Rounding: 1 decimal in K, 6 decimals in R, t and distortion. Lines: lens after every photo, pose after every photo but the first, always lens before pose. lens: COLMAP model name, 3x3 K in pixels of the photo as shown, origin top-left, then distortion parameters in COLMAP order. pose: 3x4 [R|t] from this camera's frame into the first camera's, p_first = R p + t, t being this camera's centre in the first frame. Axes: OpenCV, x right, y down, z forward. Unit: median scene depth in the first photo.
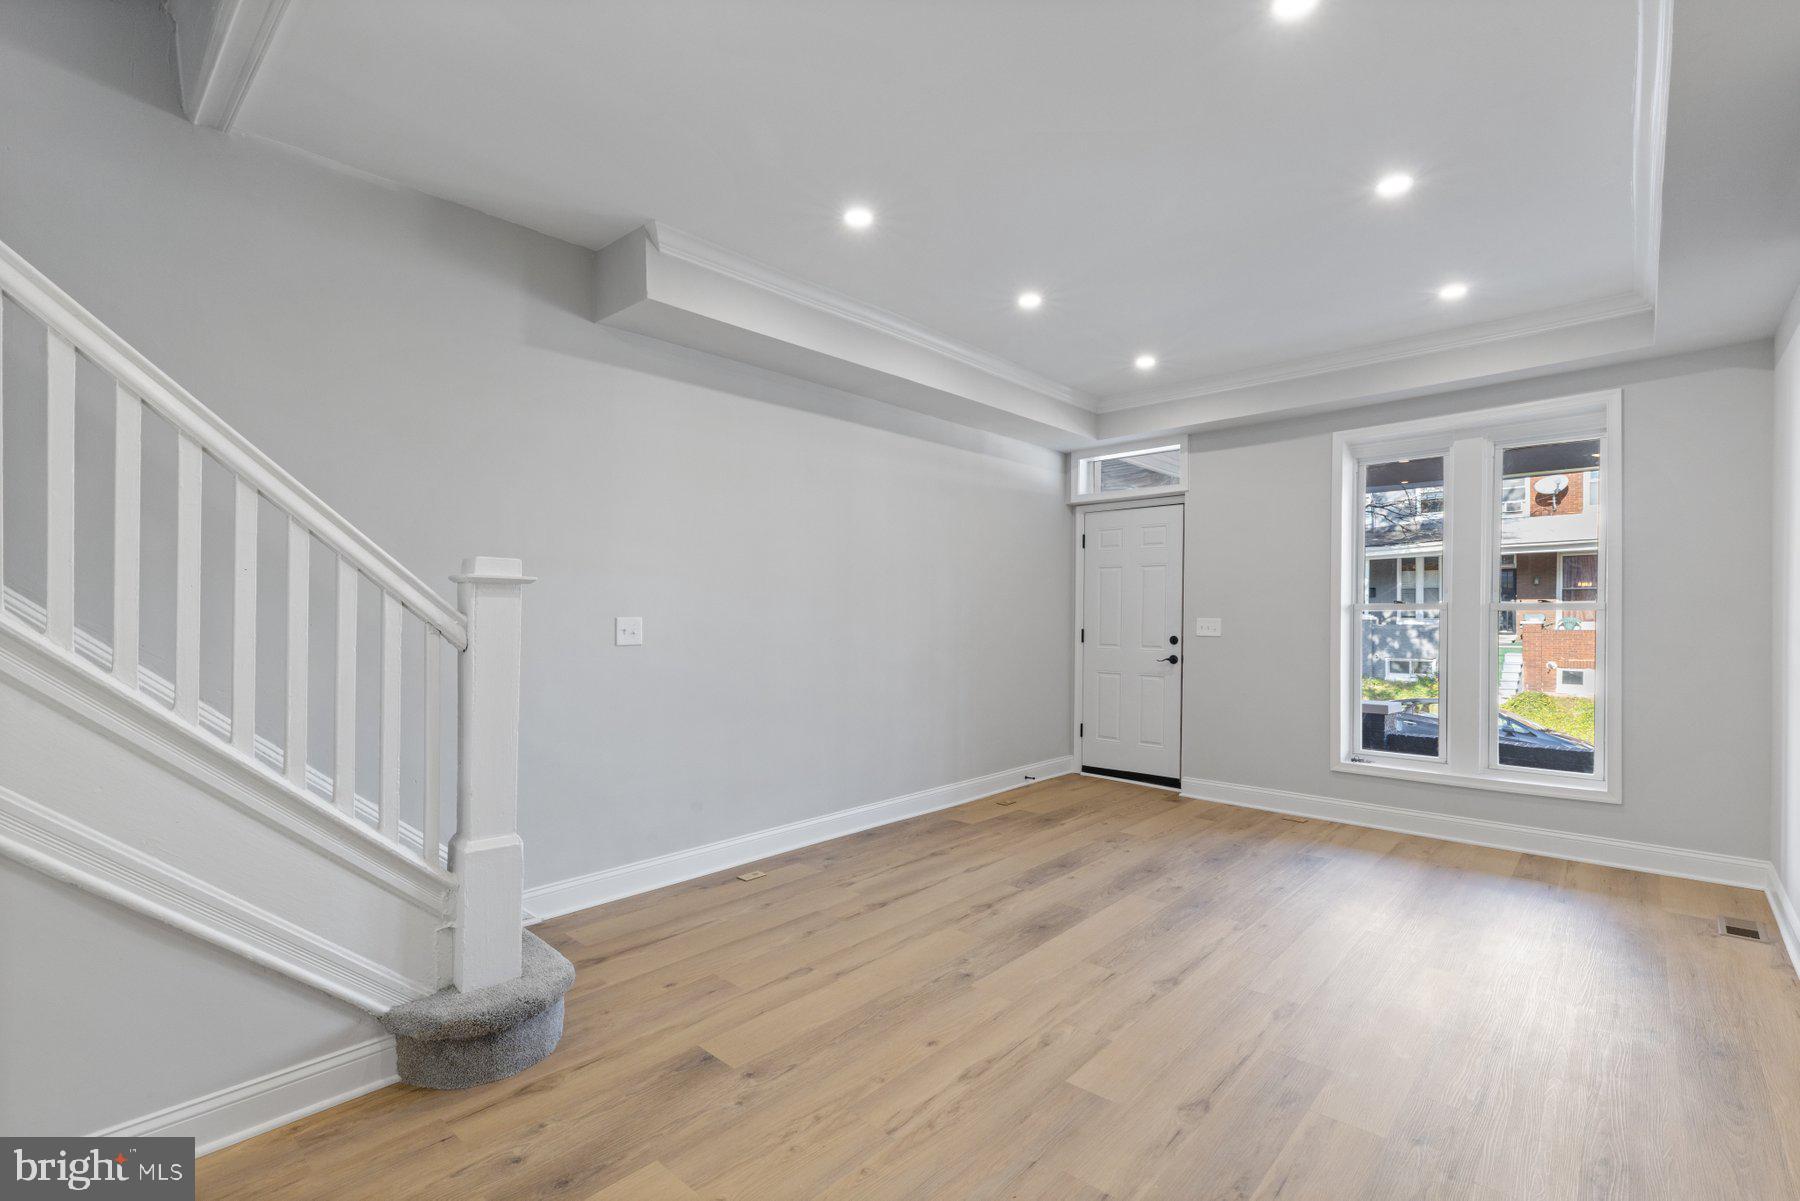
lens RADIAL K [[815.2, 0, 902.1], [0, 815.2, 617.8], [0, 0, 1]] dist [0.001381, -0.000215]
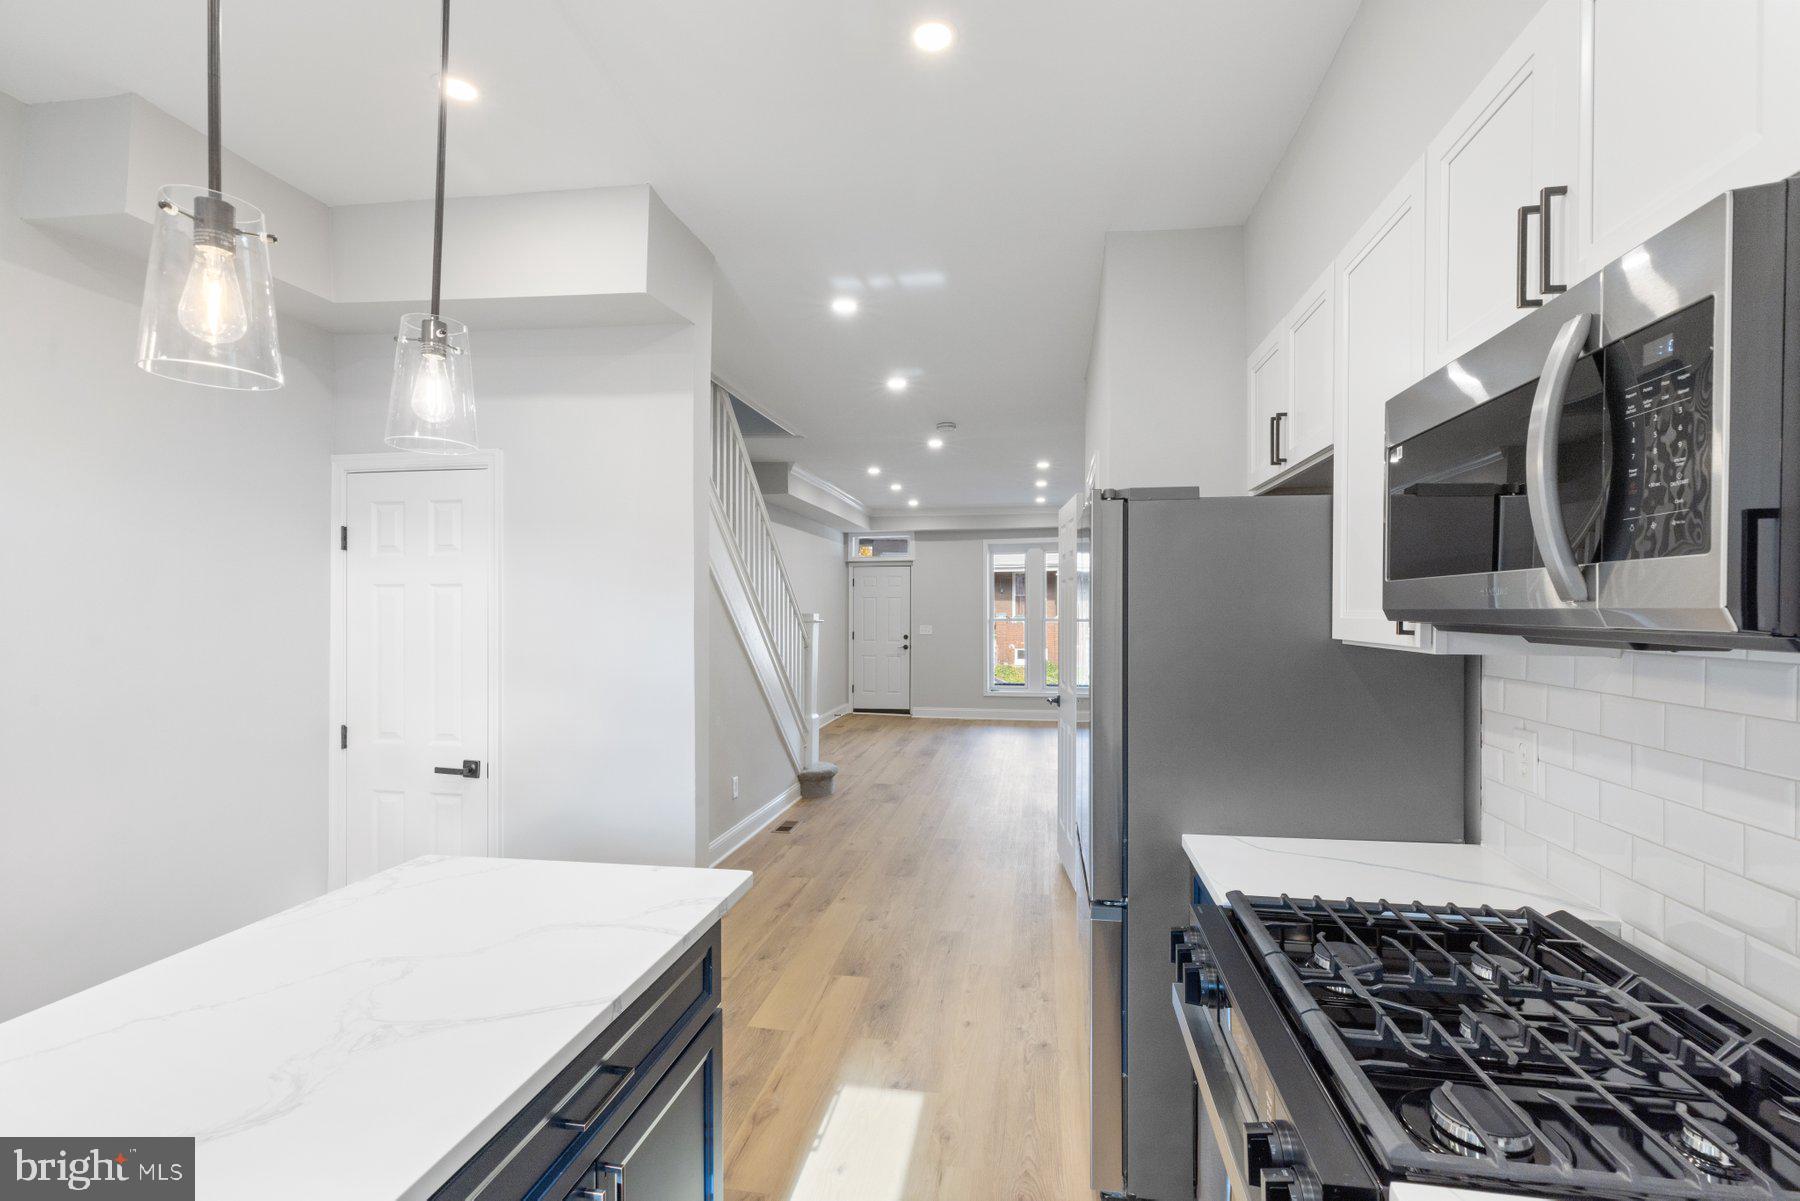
lens RADIAL K [[797.7, 0, 917.9], [0, 797.7, 613.6], [0, 0, 1]] dist [0.001824, 0.000137]
pose [[0.836087, -0.007585, 0.548545, -0.670850], [0.007767, 0.999968, 0.001987, -0.031136], [-0.548543, 0.002599, 0.836119, -0.582116]]
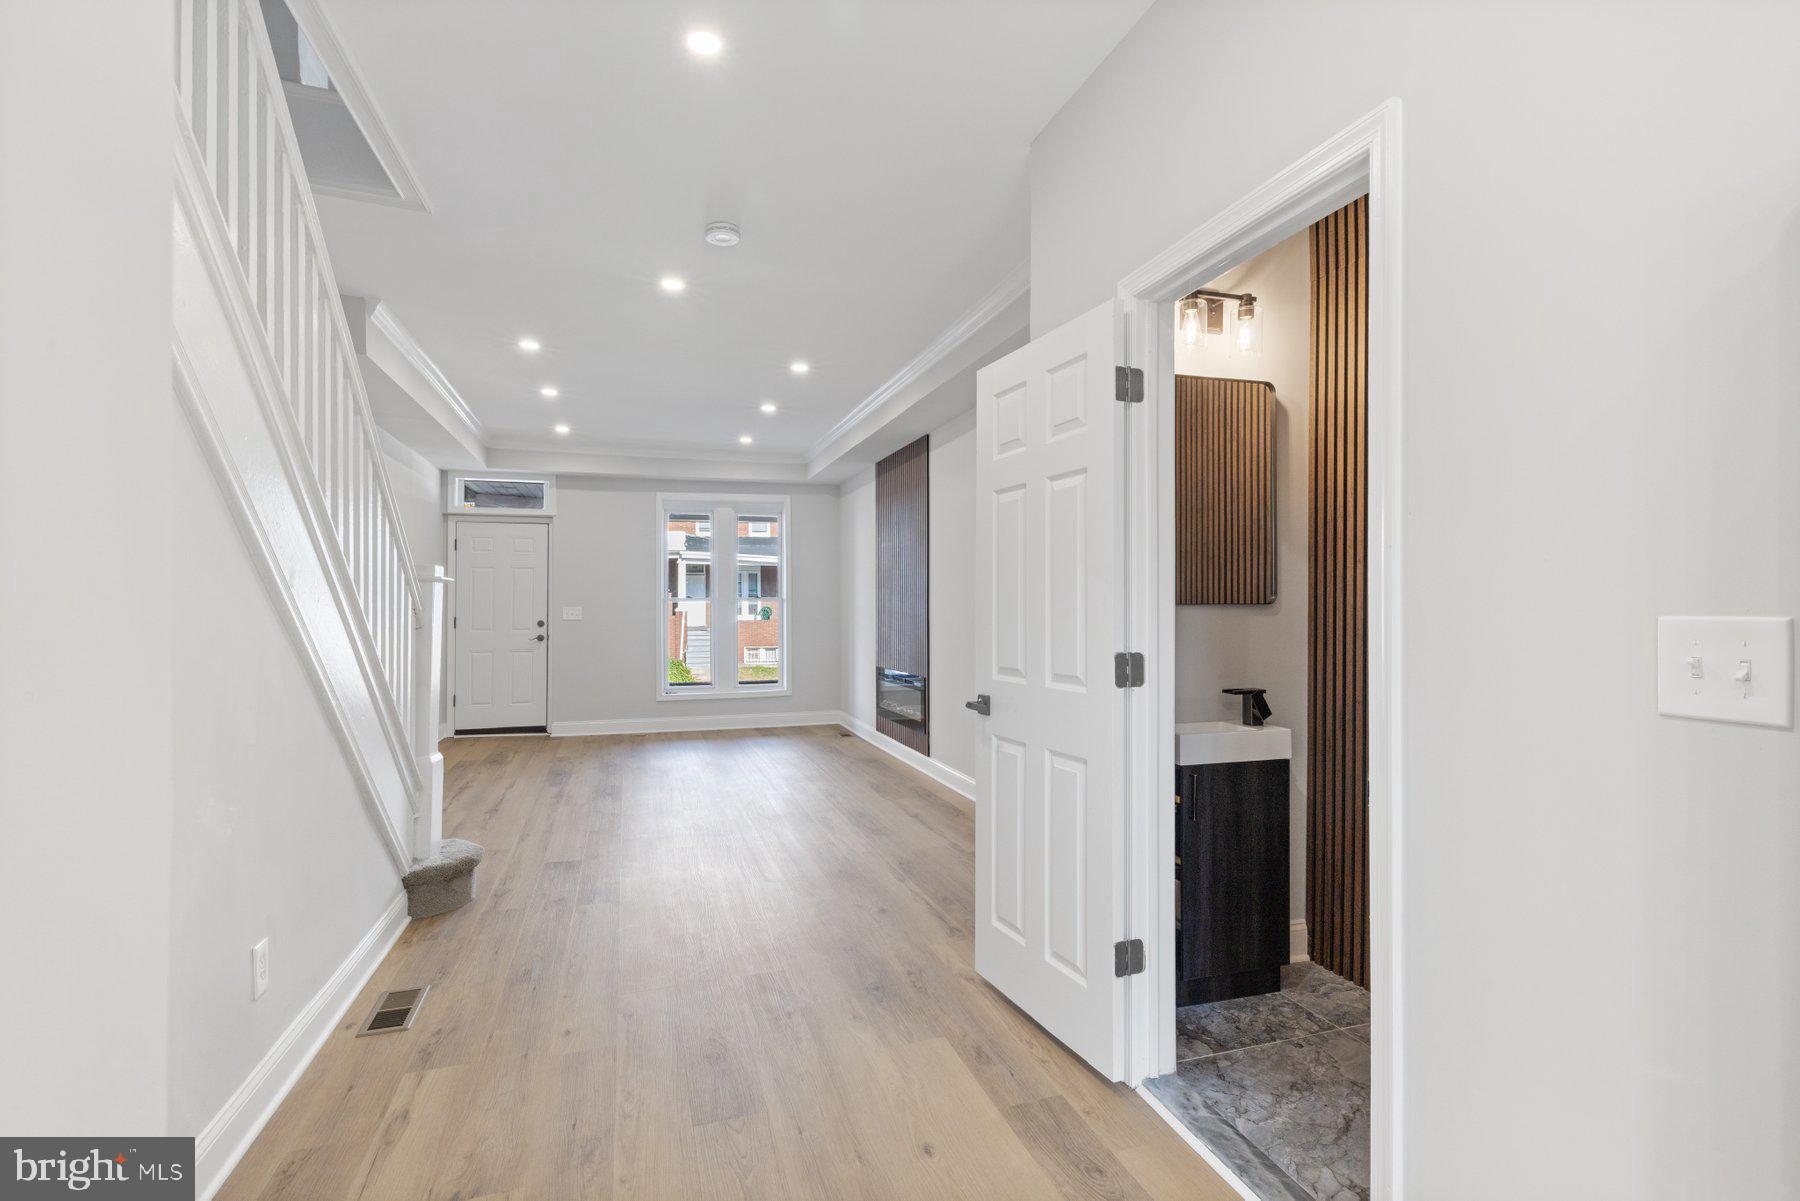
lens RADIAL K [[811.6, 0, 897.4], [0, 811.6, 605.3], [0, 0, 1]] dist [0.001618, 0.000092]
pose [[0.501312, -0.003138, 0.865261, -0.536188], [0.007093, 0.999975, -0.000483, 0.001673], [-0.865237, 0.006379, 0.501322, -0.186972]]
